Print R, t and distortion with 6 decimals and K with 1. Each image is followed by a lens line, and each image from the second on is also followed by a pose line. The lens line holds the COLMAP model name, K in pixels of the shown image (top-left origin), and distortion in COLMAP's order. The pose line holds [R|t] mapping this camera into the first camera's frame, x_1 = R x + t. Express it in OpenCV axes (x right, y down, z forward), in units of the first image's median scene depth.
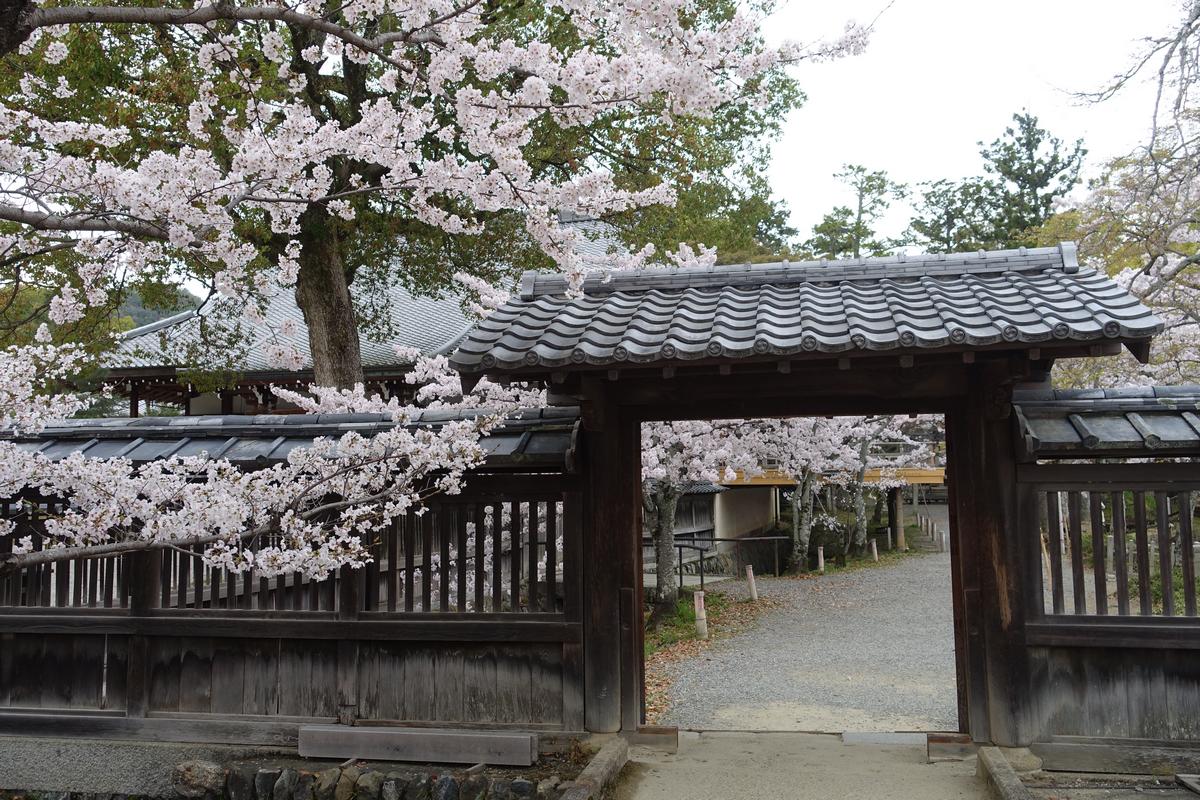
lens RADIAL K [[1084.0, 0, 601.5], [0, 1084.0, 401.6], [0, 0, 1]] dist [-0.020064, -0.009779]
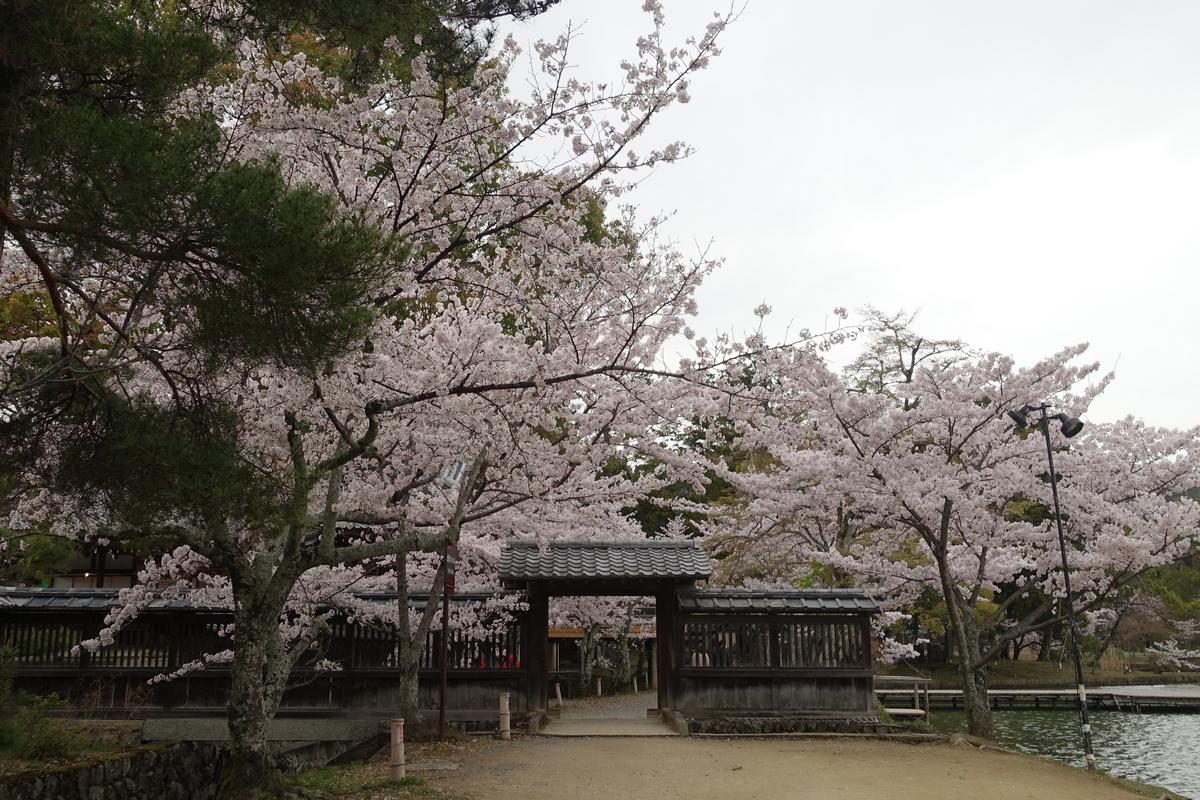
lens RADIAL K [[836.6, 0, 595.7], [0, 836.6, 402.0], [0, 0, 1]] dist [-0.006769, -0.000588]
pose [[0.980227, 0.068537, 0.185628, -0.276144], [-0.030512, 0.979233, -0.200431, -0.041630], [-0.195510, 0.190804, 0.961961, -1.161103]]
